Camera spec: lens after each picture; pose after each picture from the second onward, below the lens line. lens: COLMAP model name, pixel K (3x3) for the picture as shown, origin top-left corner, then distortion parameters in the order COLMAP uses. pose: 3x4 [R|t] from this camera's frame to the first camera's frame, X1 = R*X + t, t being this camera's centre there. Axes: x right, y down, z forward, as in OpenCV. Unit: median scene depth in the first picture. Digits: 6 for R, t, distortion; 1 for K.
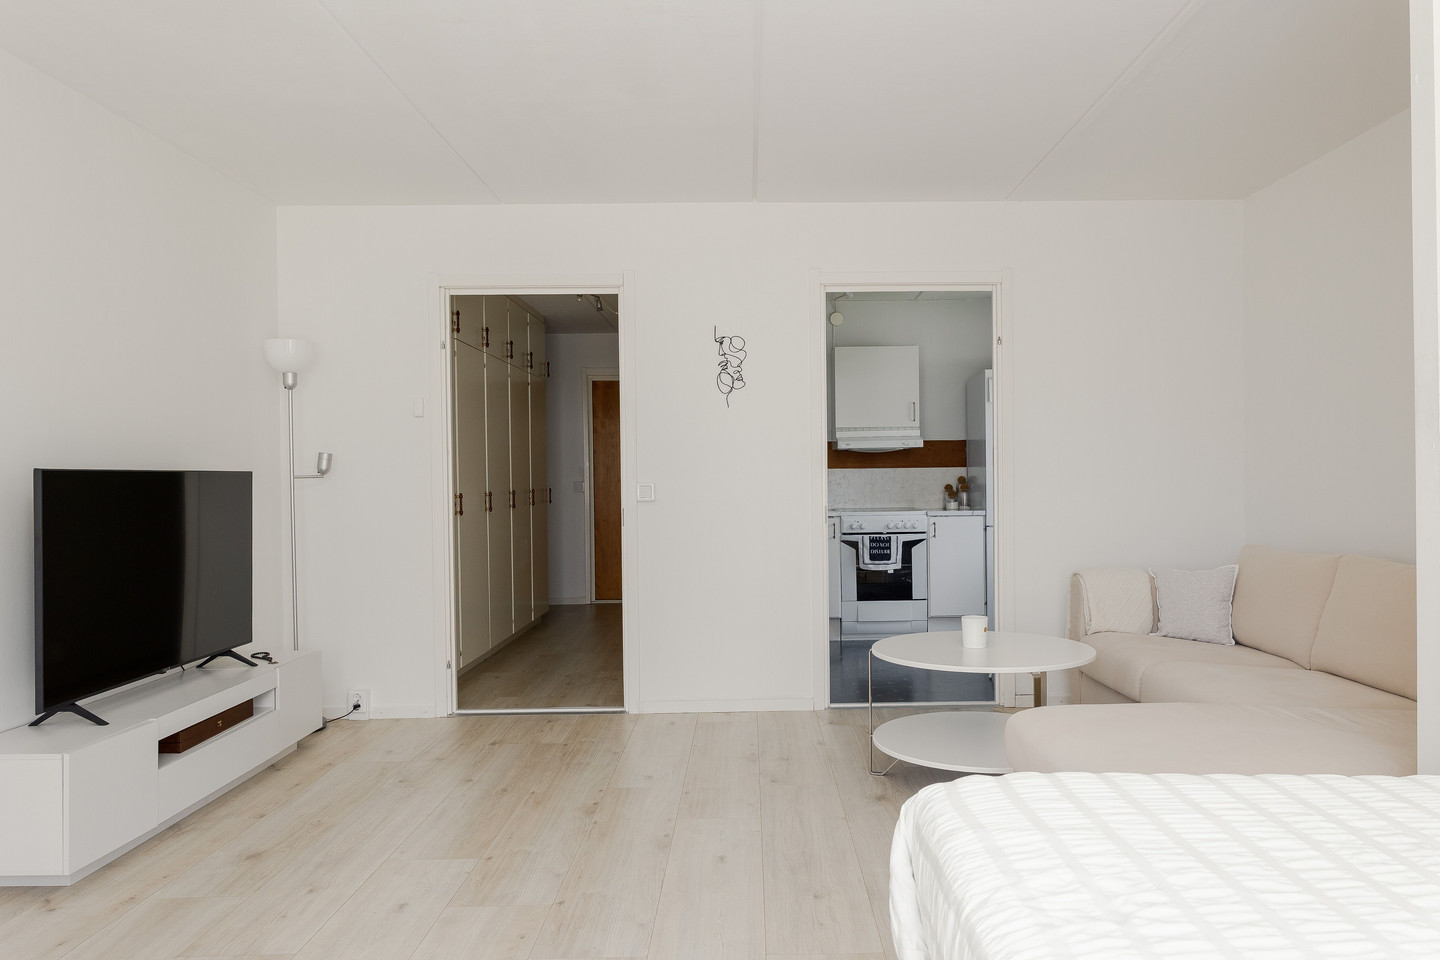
lens RADIAL K [[978.1, 0, 711.2], [0, 978.1, 484.8], [0, 0, 1]] dist [0.009773, 0.002861]
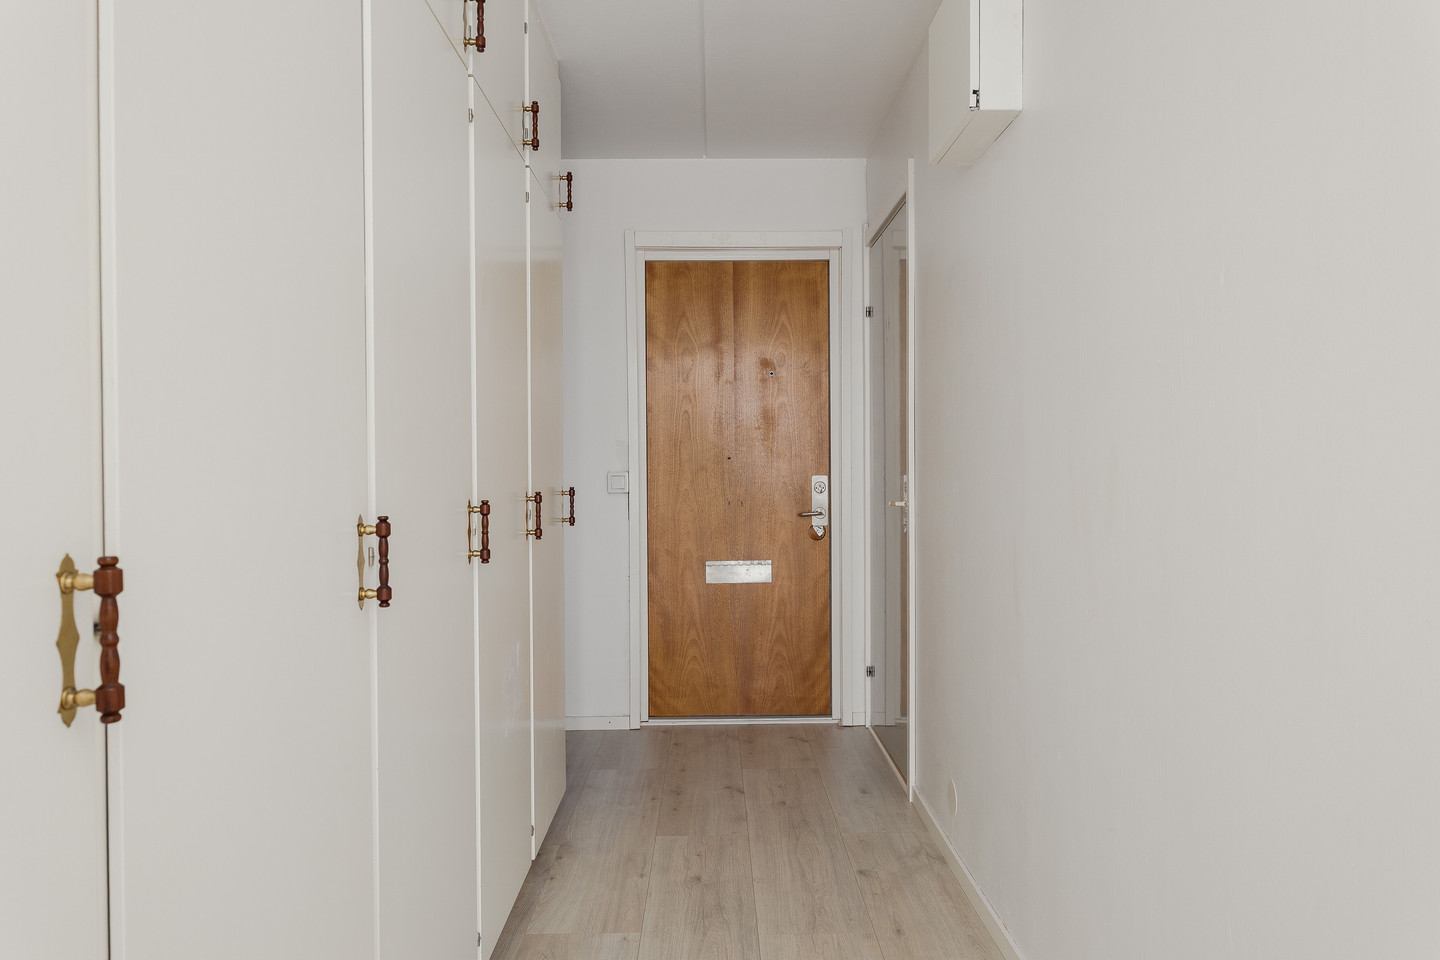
lens RADIAL K [[978.1, 0, 711.2], [0, 978.1, 484.8], [0, 0, 1]] dist [0.009773, 0.002861]
pose [[0.973583, 0.007144, 0.228221, -0.198524], [-0.007470, 0.999972, 0.000563, 0.002956], [-0.228211, -0.002253, 0.973609, 0.527979]]
